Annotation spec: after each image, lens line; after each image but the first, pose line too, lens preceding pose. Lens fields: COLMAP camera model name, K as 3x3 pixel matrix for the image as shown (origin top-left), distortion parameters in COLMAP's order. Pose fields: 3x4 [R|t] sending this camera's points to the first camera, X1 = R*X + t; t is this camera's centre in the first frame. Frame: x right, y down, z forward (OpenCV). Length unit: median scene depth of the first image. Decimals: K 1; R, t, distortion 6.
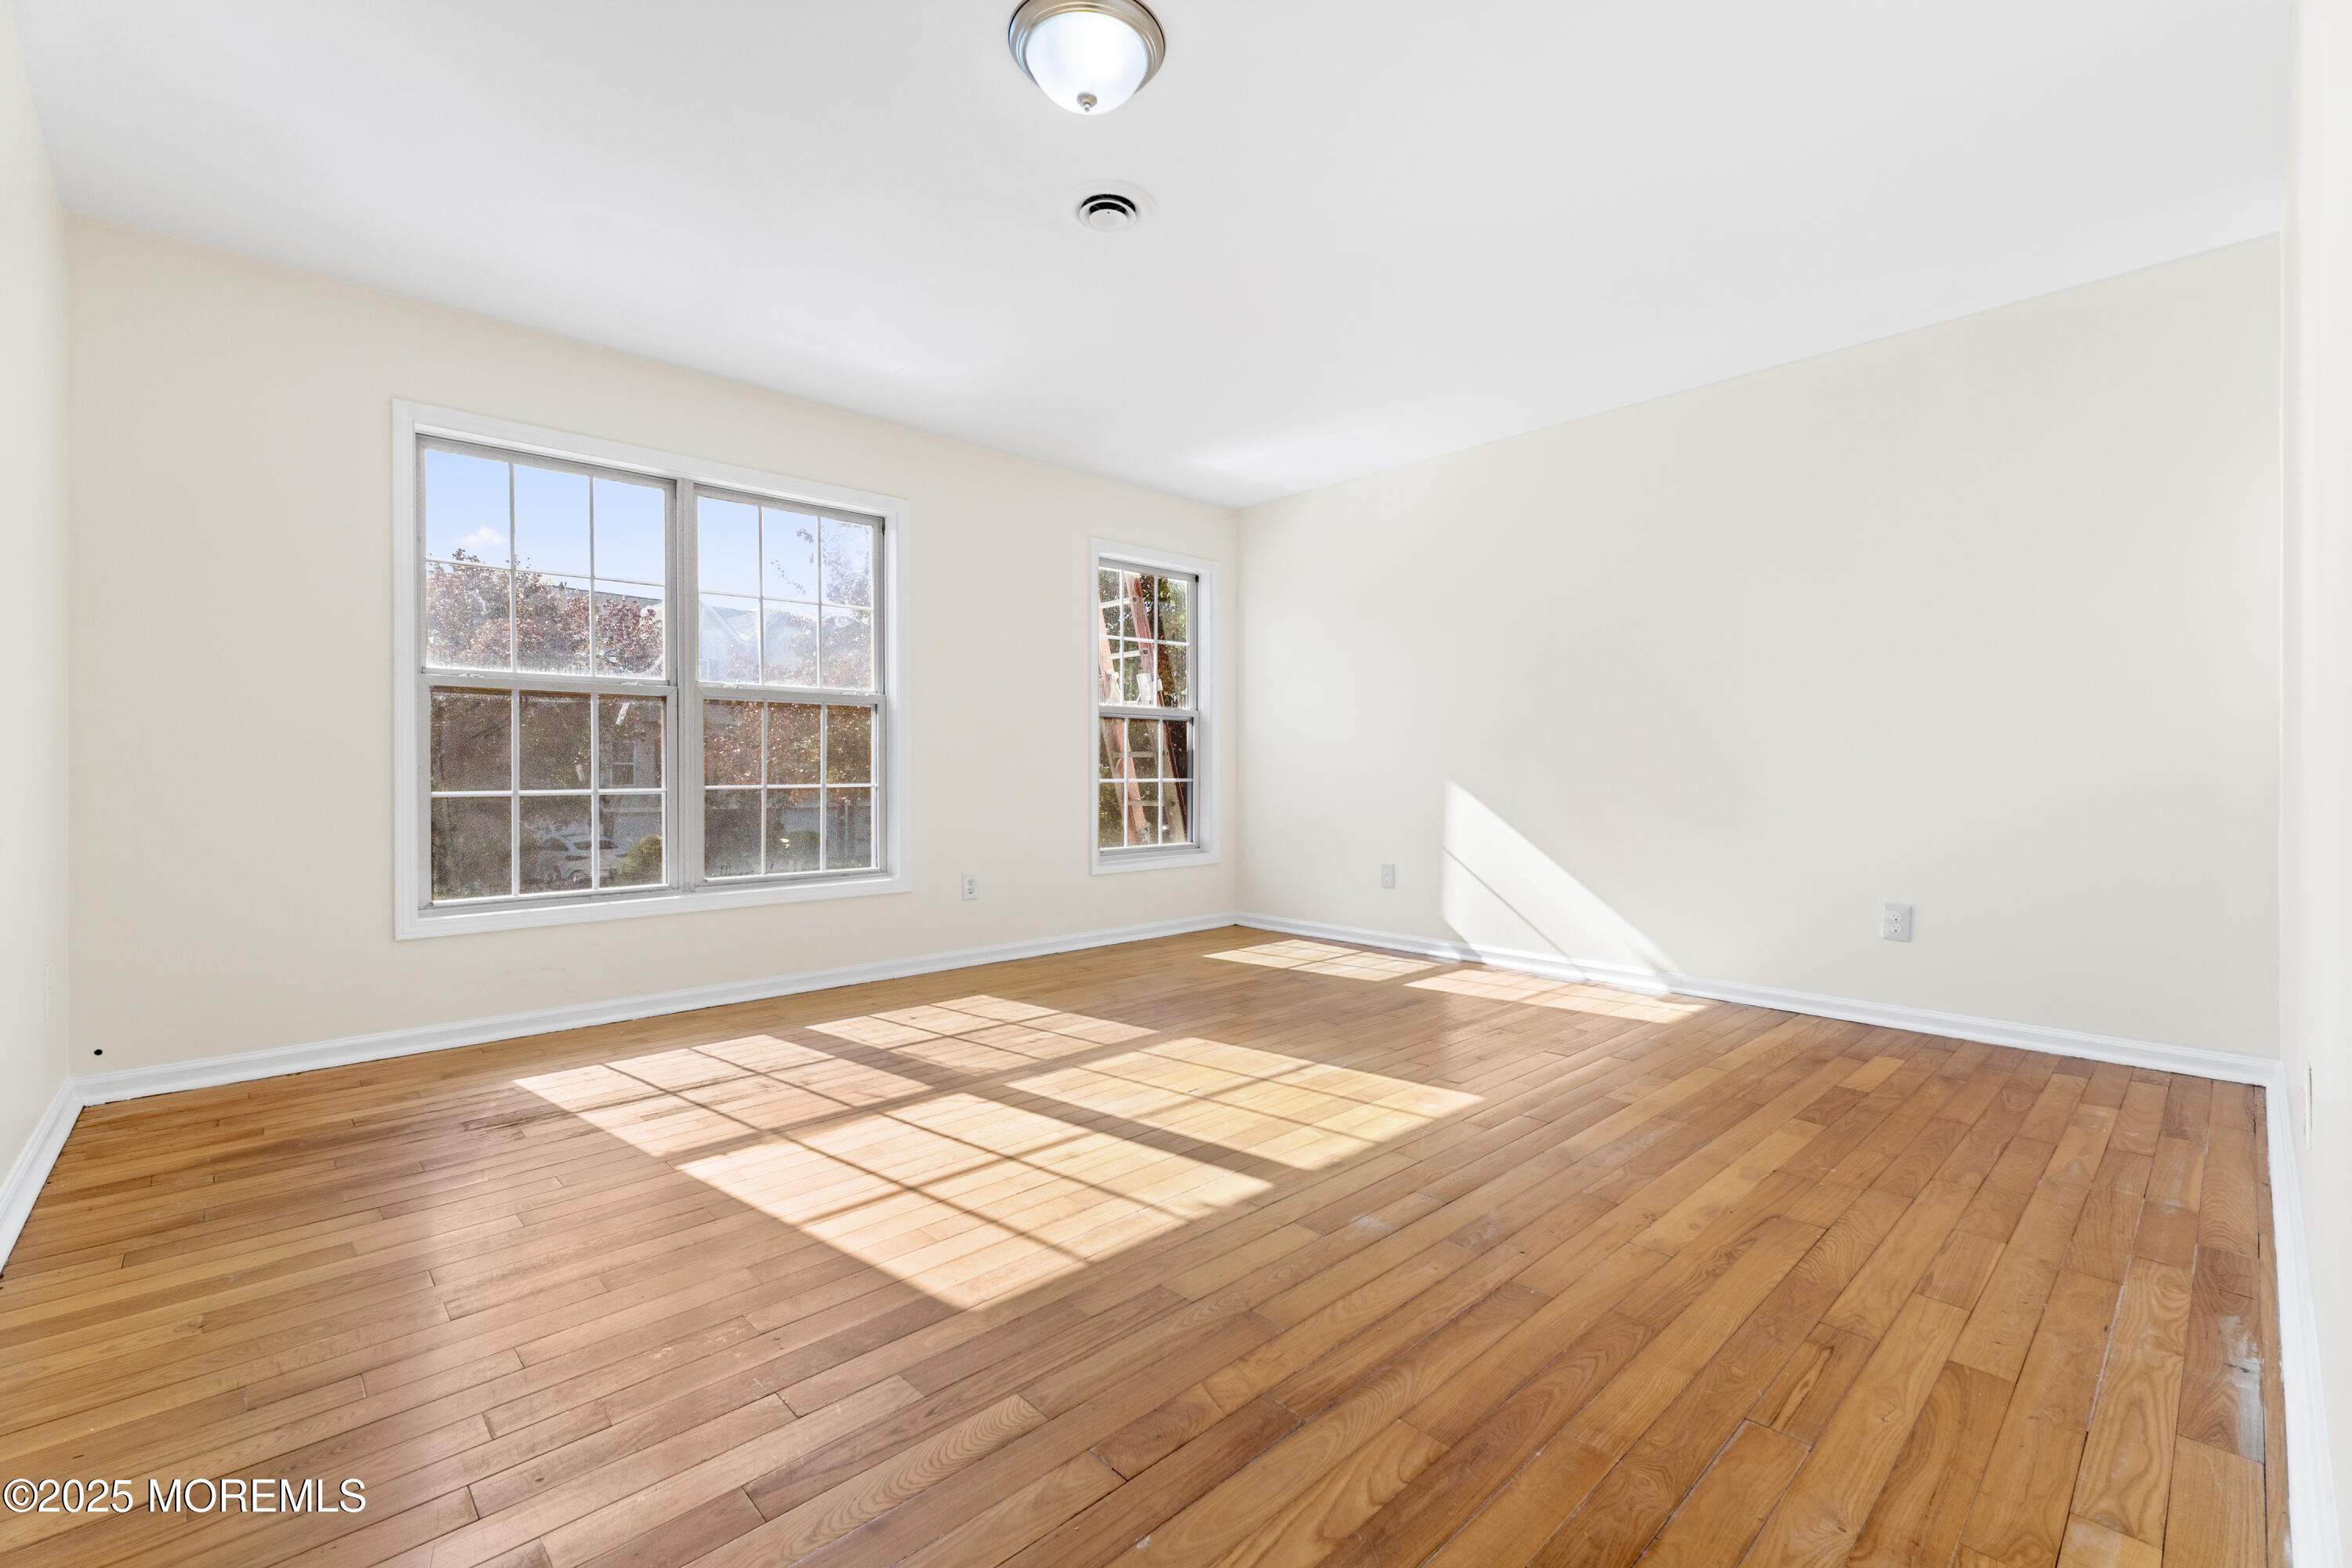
lens RADIAL K [[984.5, 0, 1198.0], [0, 984.5, 784.0], [0, 0, 1]] dist [0.026693, -0.008694]
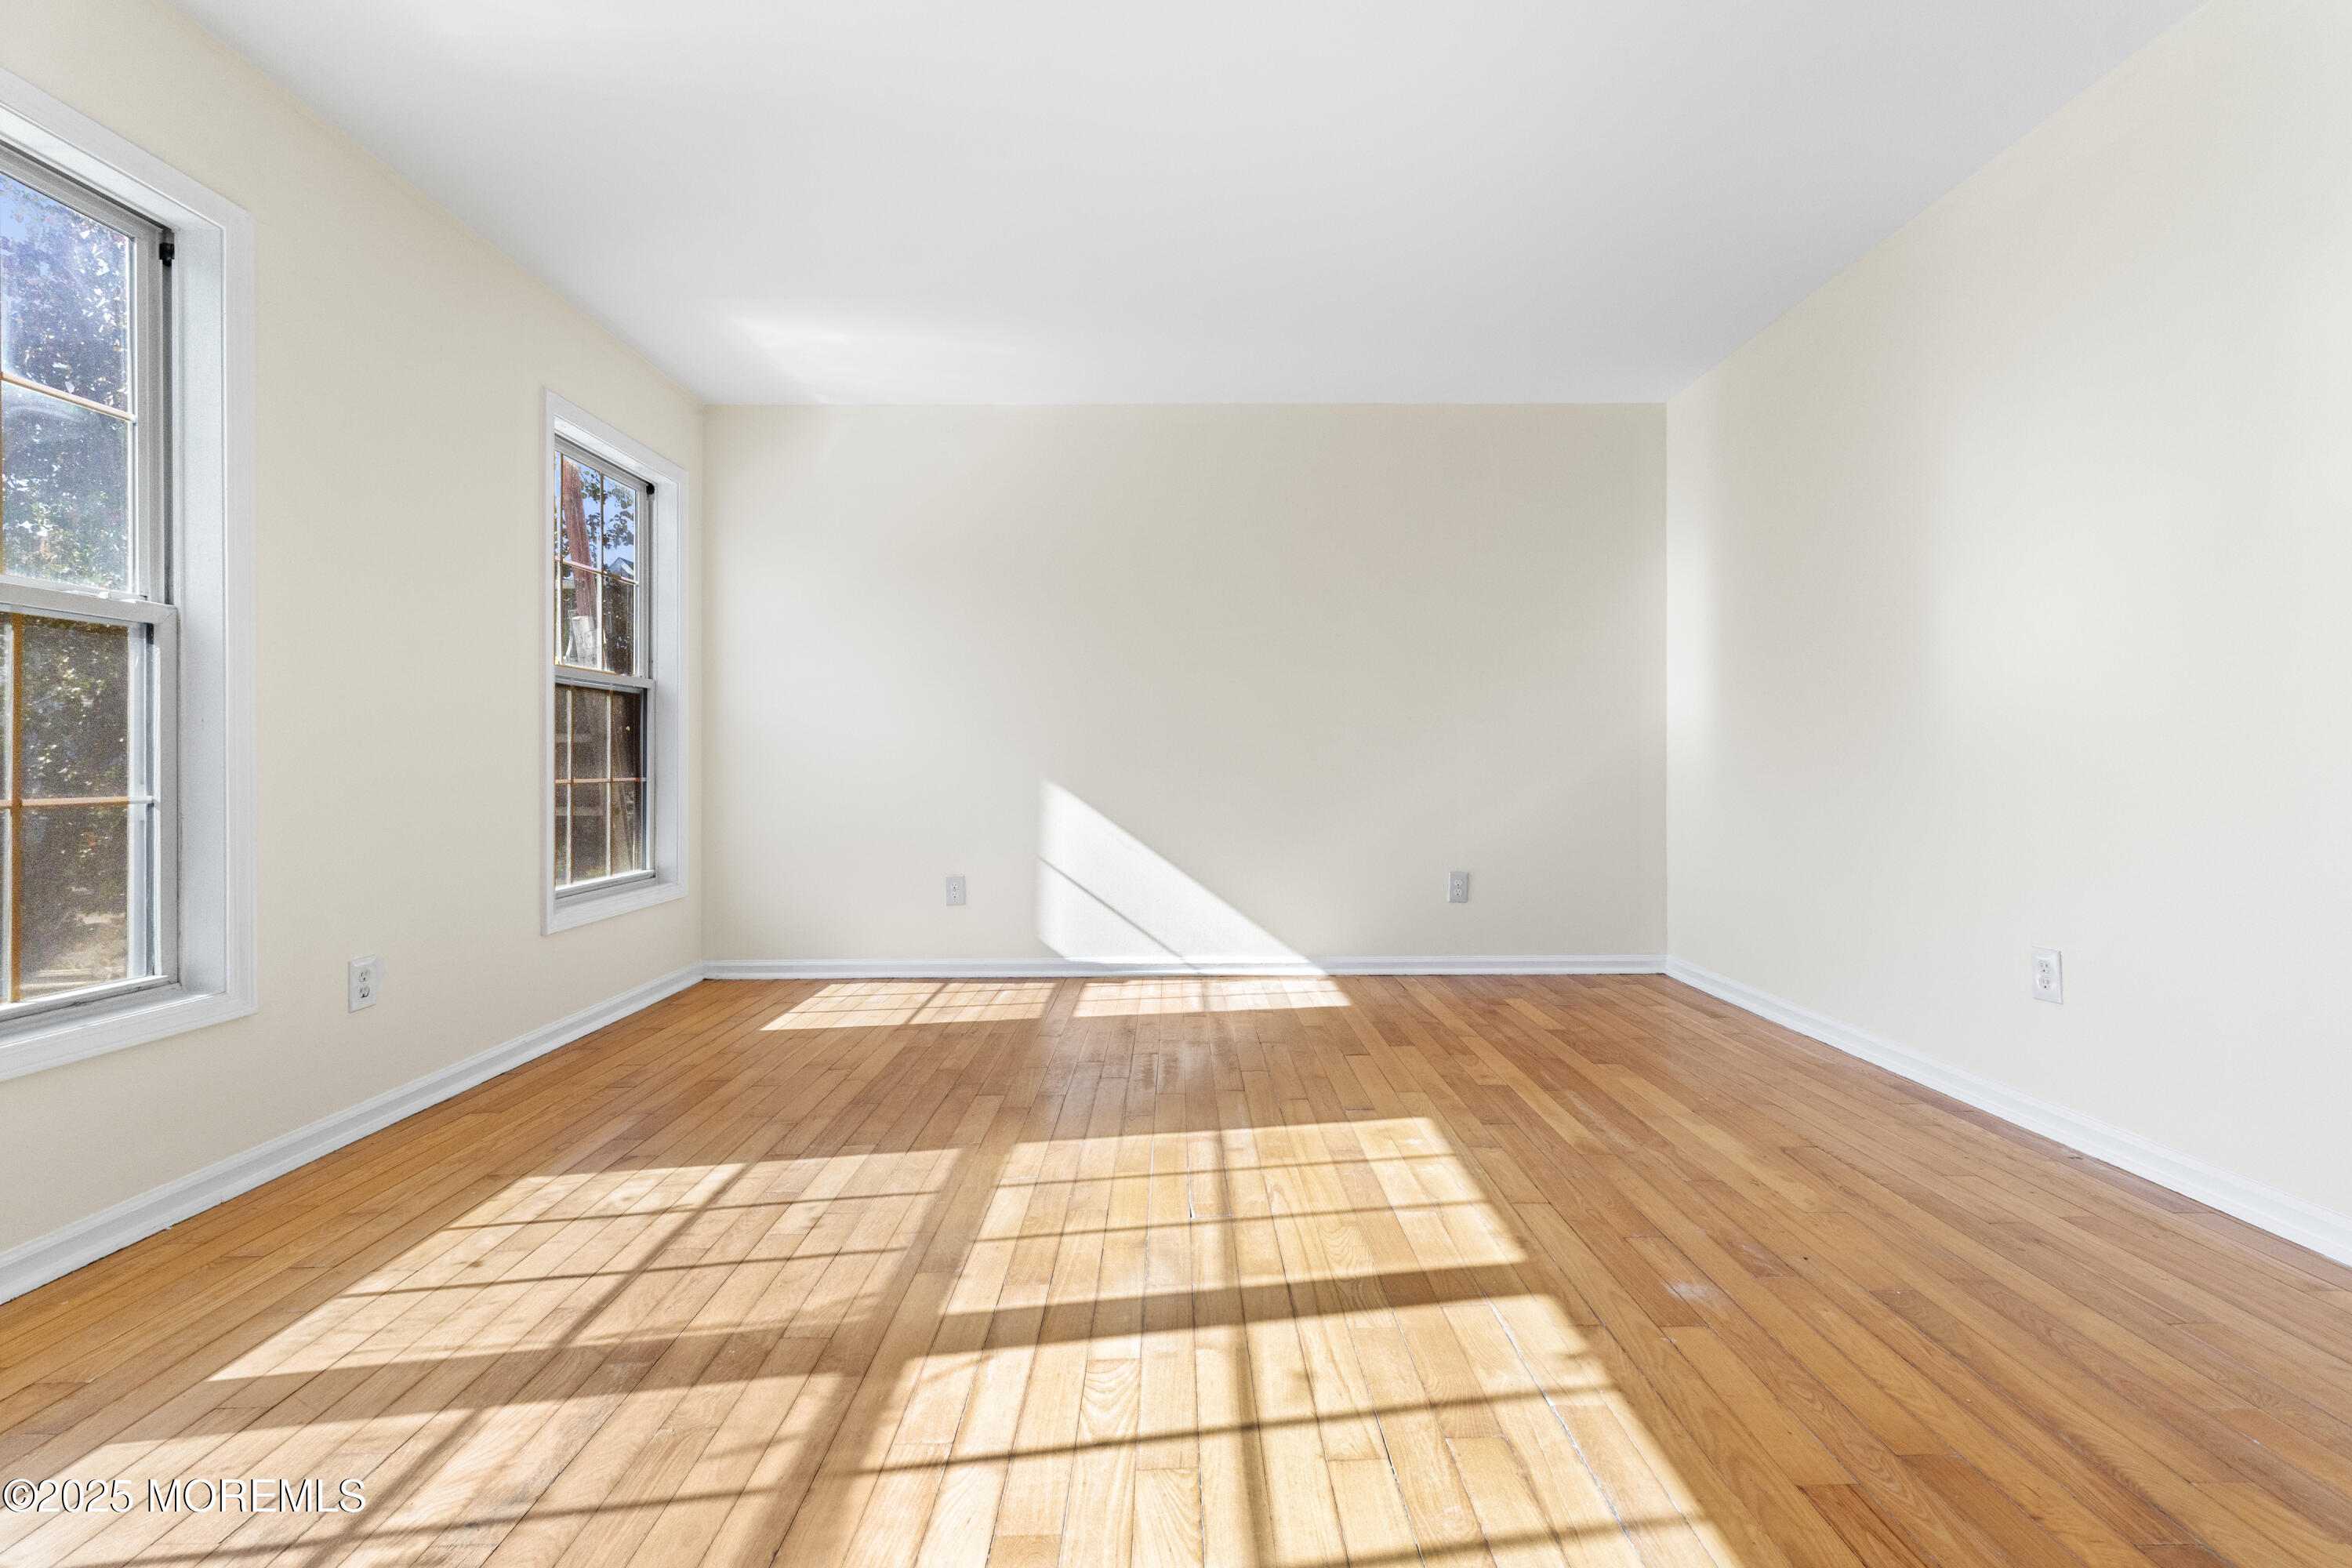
lens RADIAL K [[986.5, 0, 1179.1], [0, 986.5, 781.2], [0, 0, 1]] dist [0.003520, 0.000532]
pose [[0.681835, -0.014343, 0.731366, -0.532017], [0.008986, 0.999897, 0.011232, -0.013757], [-0.731451, -0.001086, 0.681893, 0.515222]]
